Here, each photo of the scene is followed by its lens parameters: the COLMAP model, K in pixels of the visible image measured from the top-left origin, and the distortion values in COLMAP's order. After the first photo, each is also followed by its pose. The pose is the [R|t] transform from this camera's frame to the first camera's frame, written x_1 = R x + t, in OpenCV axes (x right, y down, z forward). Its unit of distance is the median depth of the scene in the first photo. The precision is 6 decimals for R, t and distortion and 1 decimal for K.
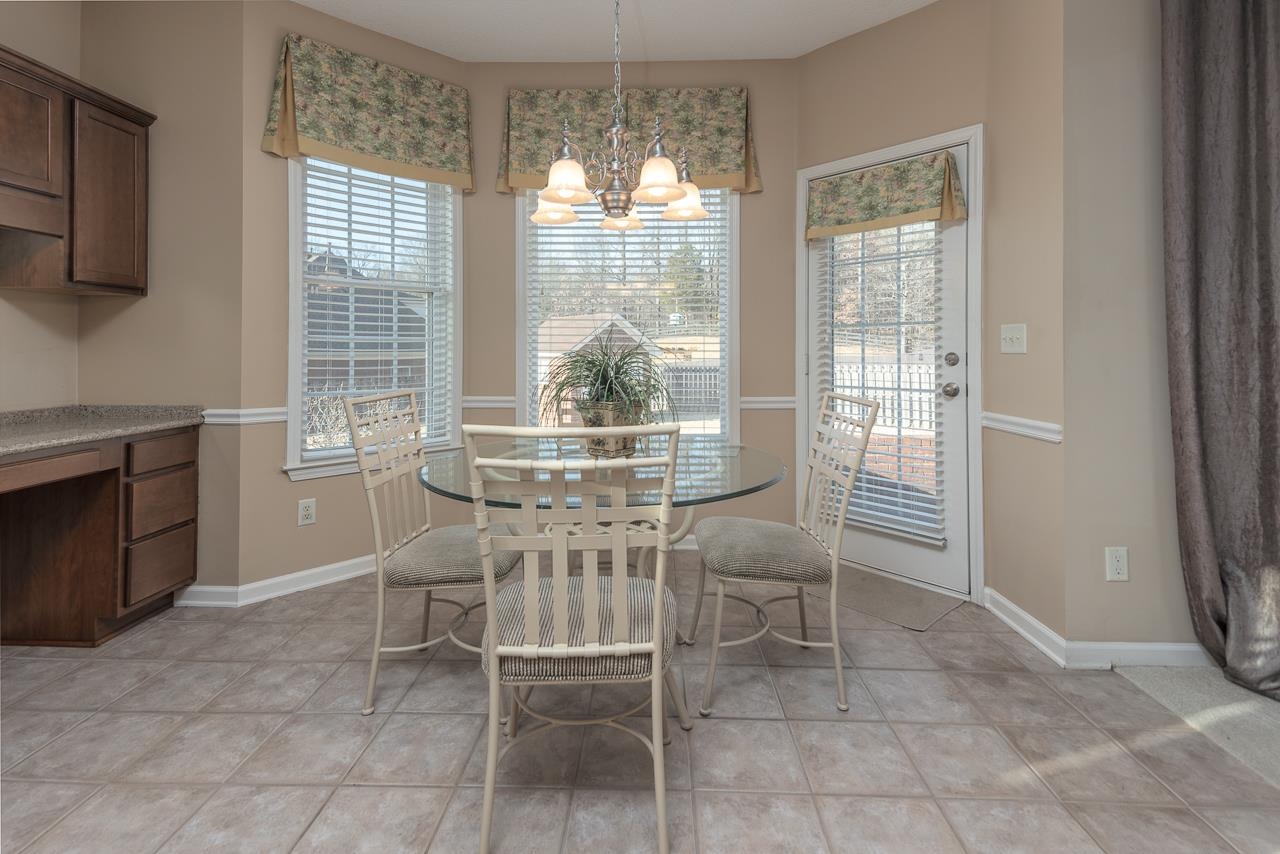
lens RADIAL K [[599.5, 0, 635.3], [0, 599.5, 352.6], [0, 0, 1]] dist [0.041913, -0.022469]
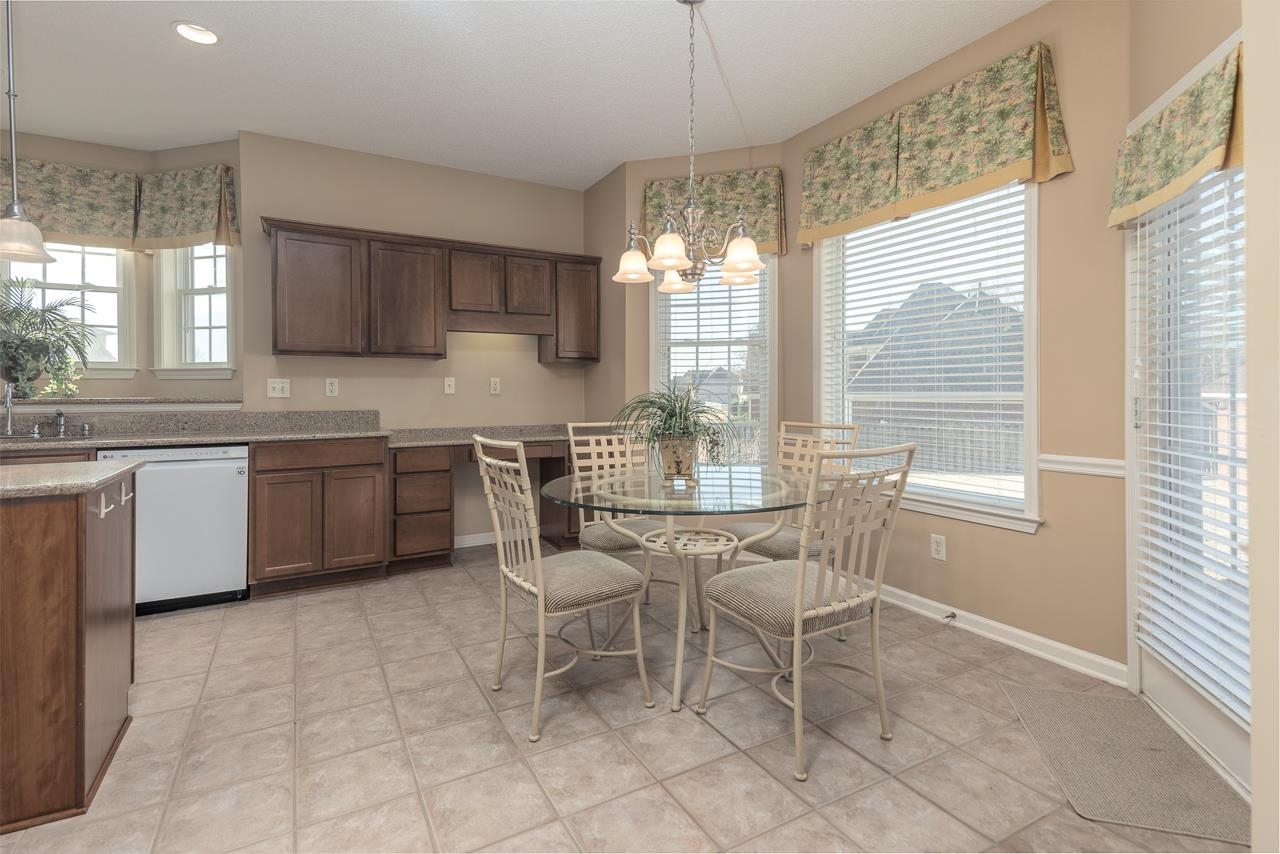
lens RADIAL K [[602.7, 0, 638.1], [0, 602.7, 398.2], [0, 0, 1]] dist [0.045729, -0.021790]
pose [[0.512422, 0.004137, -0.858724, 0.643346], [0.000920, 0.999985, 0.005366, -0.000682], [0.858733, -0.003539, 0.512411, 0.195679]]
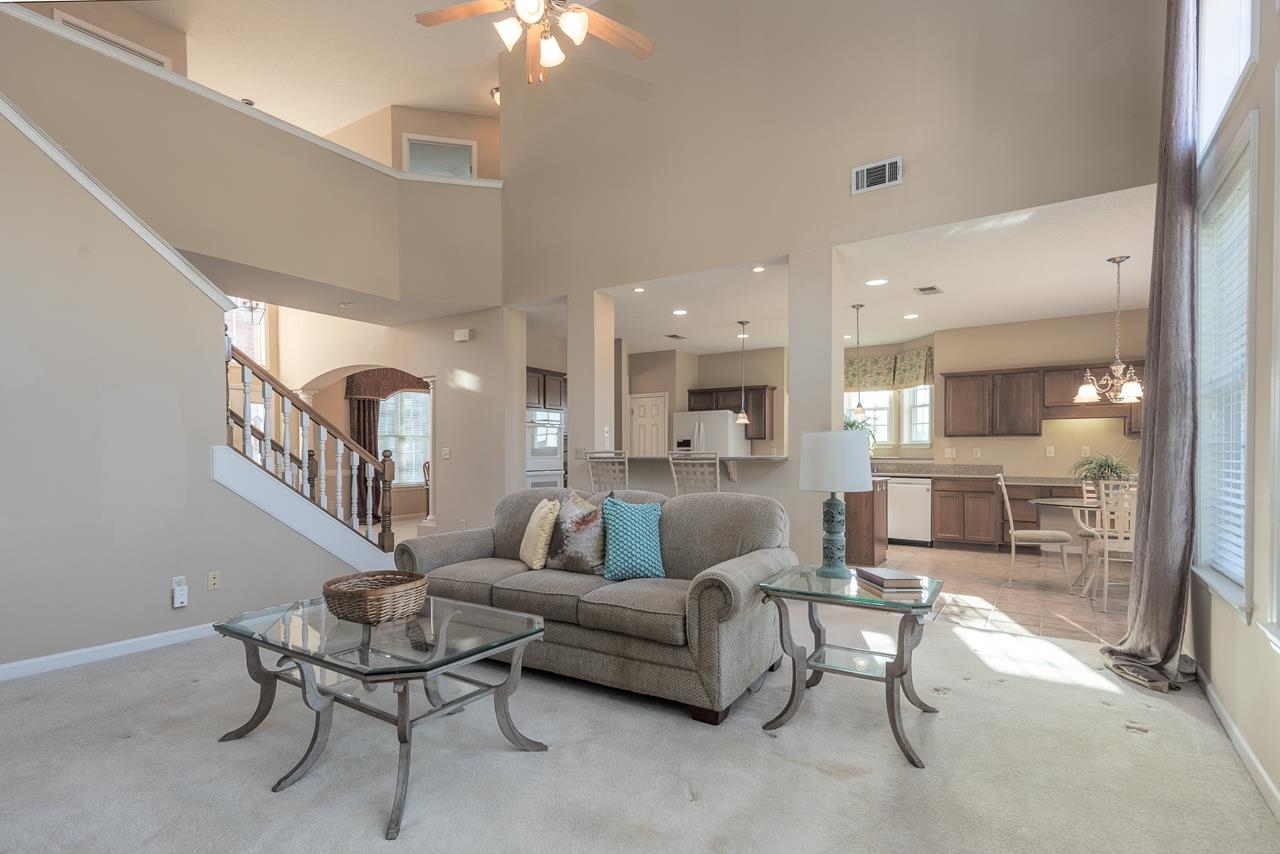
lens RADIAL K [[600.3, 0, 638.3], [0, 600.3, 451.0], [0, 0, 1]] dist [0.030025, 0.000340]
pose [[-0.541782, -0.002375, -0.840516, 2.005232], [0.000739, 0.999994, -0.003301, -0.015507], [0.840519, -0.002410, -0.541777, 0.476910]]
